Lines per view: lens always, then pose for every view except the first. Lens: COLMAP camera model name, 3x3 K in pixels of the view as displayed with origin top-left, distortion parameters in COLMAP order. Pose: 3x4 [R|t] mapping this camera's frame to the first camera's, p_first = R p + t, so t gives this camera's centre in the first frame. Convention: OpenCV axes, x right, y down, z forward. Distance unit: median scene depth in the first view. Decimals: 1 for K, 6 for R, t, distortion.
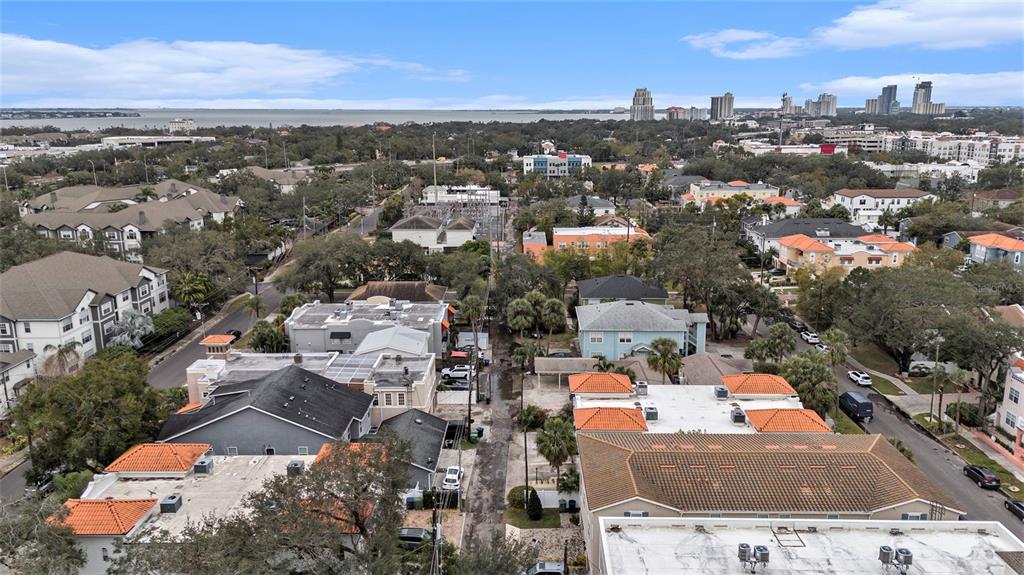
lens RADIAL K [[743.6, 0, 512.0], [0, 743.6, 287.5], [0, 0, 1]] dist [0.011169, 0.003526]
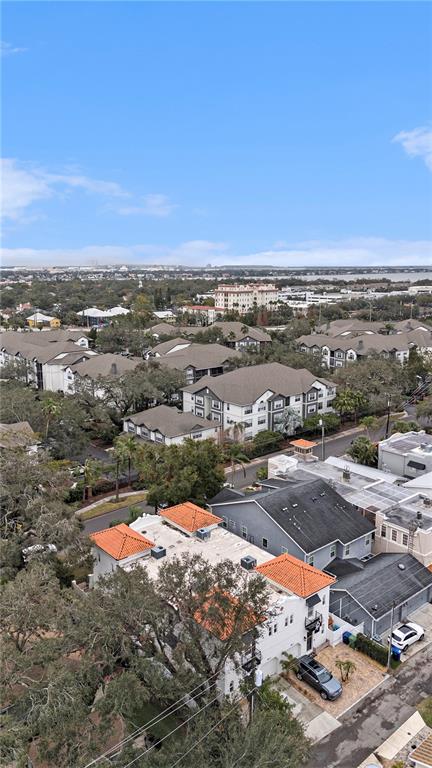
lens RADIAL K [[538.1, 0, 215.4], [0, 538.1, 410.3], [0, 0, 1]] dist [0.048870, -0.001625]
pose [[0.653602, 0.195345, -0.731194, 0.158842], [-0.178297, 0.978667, 0.102084, -0.048198], [0.735537, 0.063647, 0.674488, 0.202206]]
